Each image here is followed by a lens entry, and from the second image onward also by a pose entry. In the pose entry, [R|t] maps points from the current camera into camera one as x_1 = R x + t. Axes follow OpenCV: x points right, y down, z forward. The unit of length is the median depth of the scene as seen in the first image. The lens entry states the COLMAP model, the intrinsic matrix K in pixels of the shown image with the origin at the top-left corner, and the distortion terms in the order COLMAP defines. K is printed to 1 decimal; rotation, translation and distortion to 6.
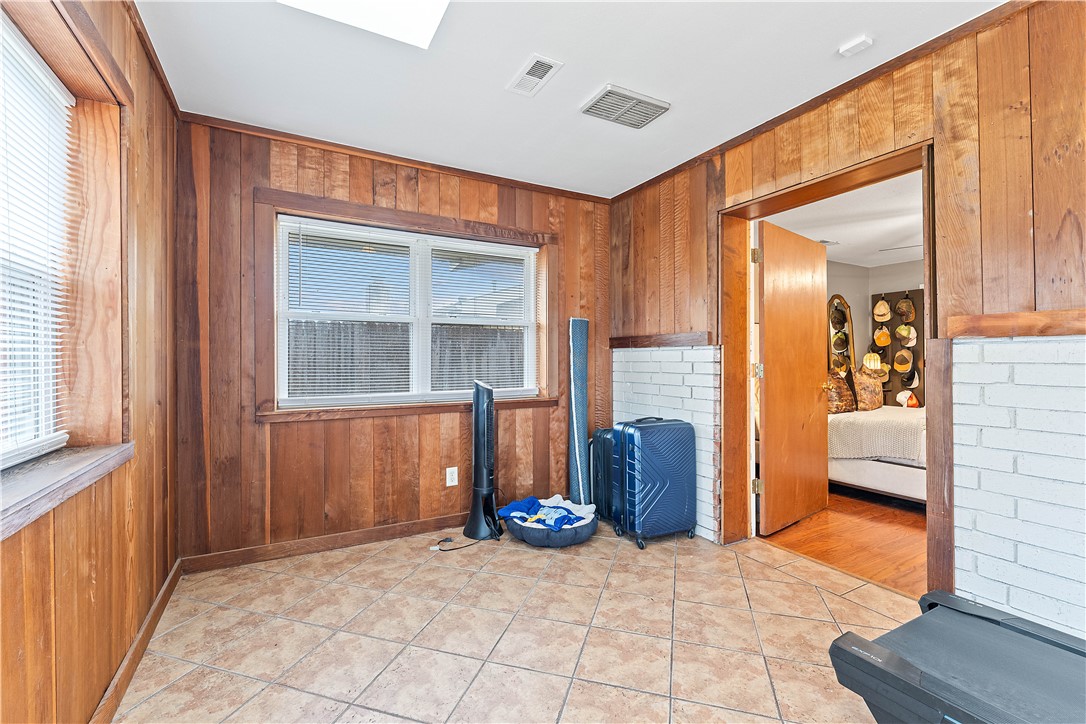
lens RADIAL K [[477.1, 0, 532.5], [0, 477.1, 359.6], [0, 0, 1]] dist [0.001010, -0.000053]
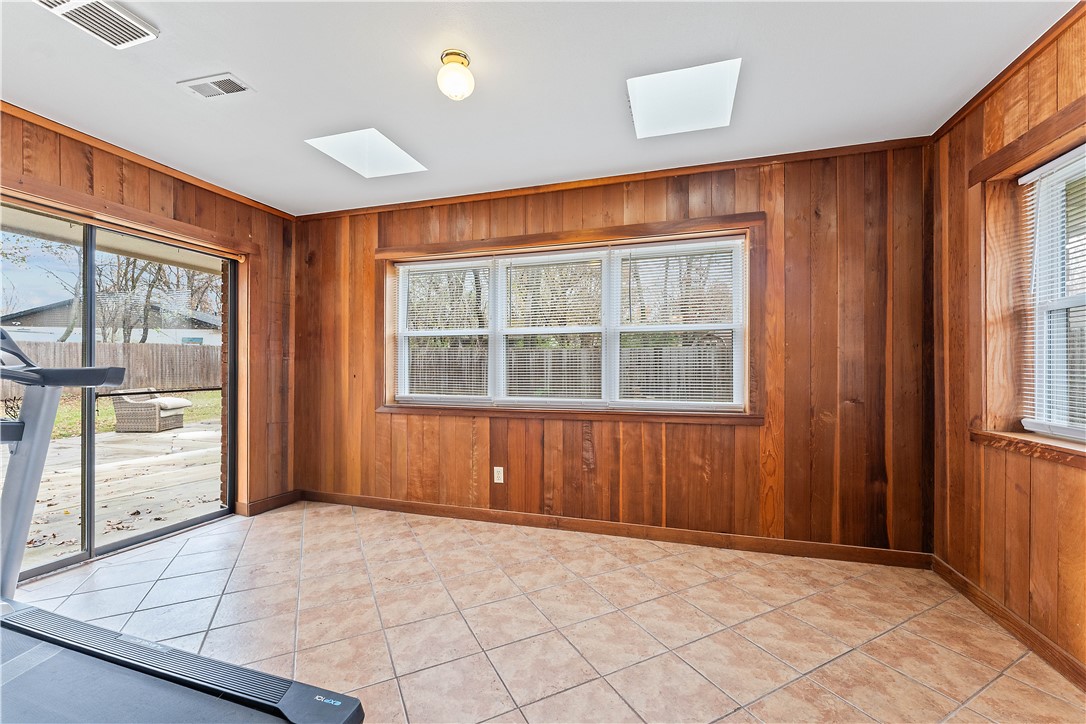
lens RADIAL K [[436.3, 0, 538.2], [0, 436.3, 366.7], [0, 0, 1]] dist [-0.002481, -0.000413]
pose [[-0.718005, -0.006508, -0.696007, 0.637316], [-0.003640, 0.999978, -0.005596, 0.006128], [0.696028, -0.001485, -0.718013, 1.200696]]
